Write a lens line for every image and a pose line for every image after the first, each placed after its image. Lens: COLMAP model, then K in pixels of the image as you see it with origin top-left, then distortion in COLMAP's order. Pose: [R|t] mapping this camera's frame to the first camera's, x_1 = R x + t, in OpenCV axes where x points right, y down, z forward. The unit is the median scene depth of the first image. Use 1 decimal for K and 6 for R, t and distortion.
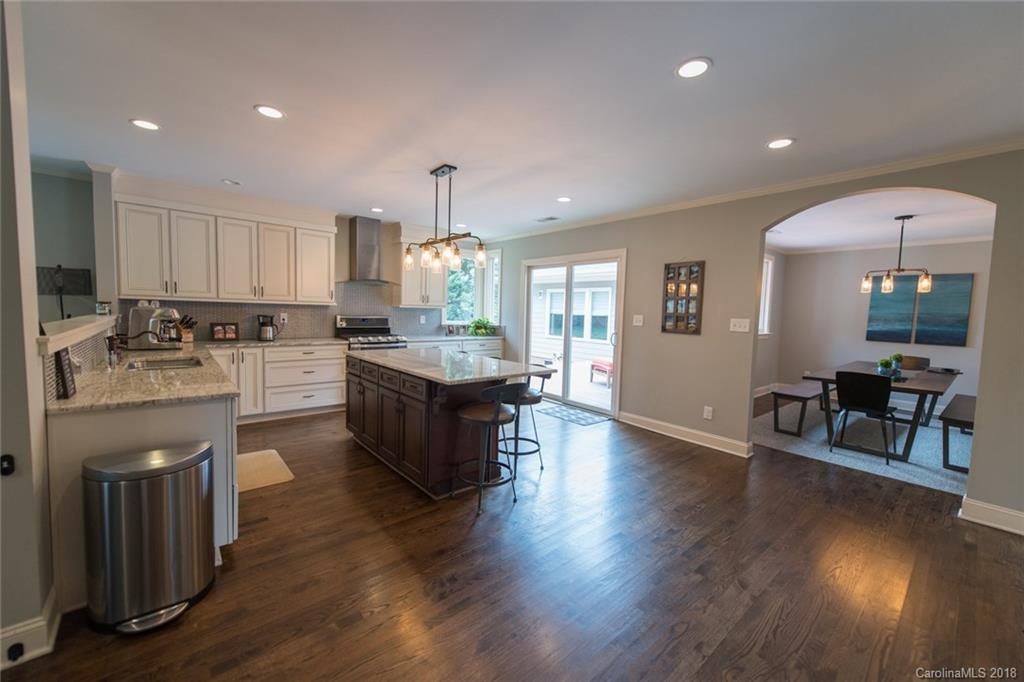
lens RADIAL K [[397.1, 0, 515.8], [0, 397.1, 336.2], [0, 0, 1]] dist [0.018430, -0.010092]
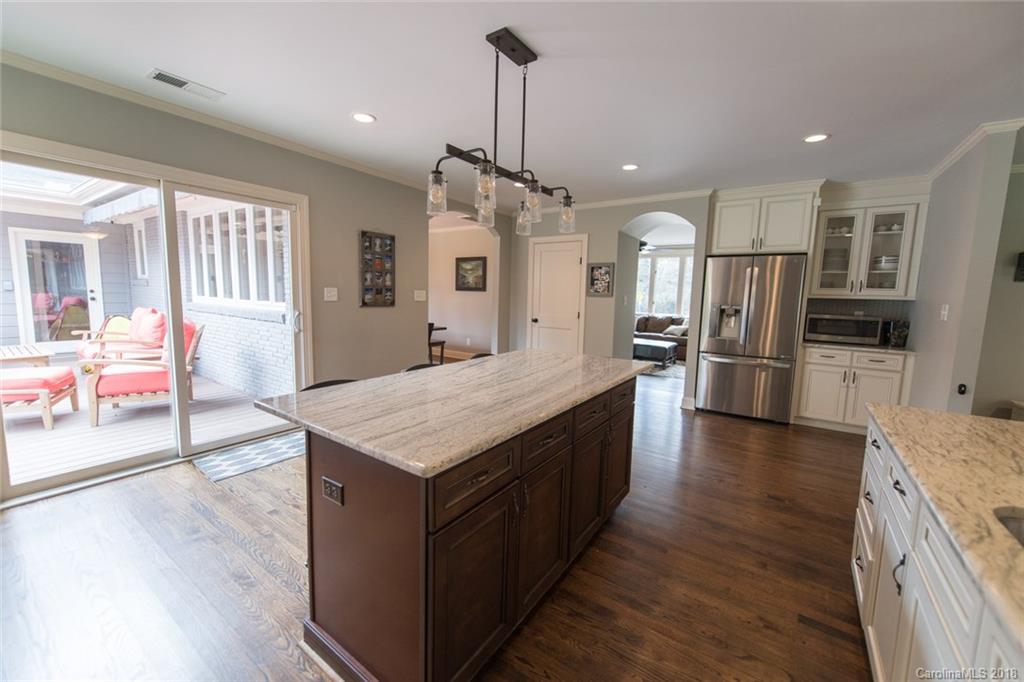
lens RADIAL K [[397.1, 0, 515.8], [0, 397.1, 336.2], [0, 0, 1]] dist [0.018430, -0.010092]
pose [[-0.250398, -0.141520, 0.957744, -0.566310], [0.030583, 0.987609, 0.153929, -0.068683], [-0.967660, 0.067834, -0.242967, 0.837856]]
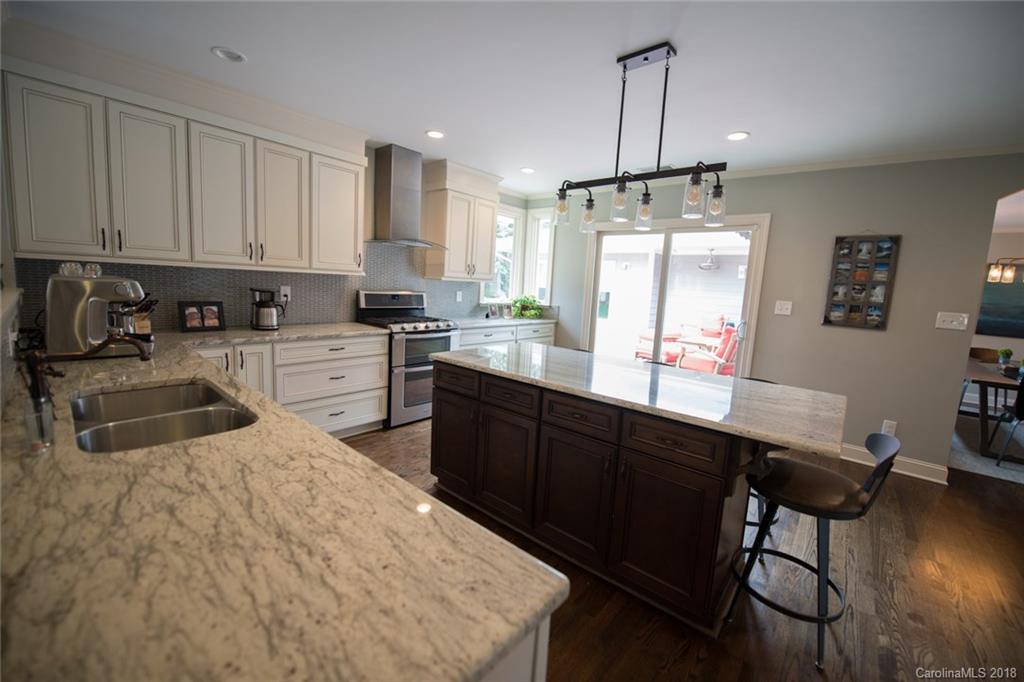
lens RADIAL K [[401.9, 0, 517.4], [0, 401.9, 335.5], [0, 0, 1]] dist [-0.021686, -0.000185]
pose [[0.987095, 0.005937, 0.160023, -0.333406], [-0.017166, 0.997477, 0.068882, -0.030575], [-0.159210, -0.070740, 0.984707, 0.308155]]
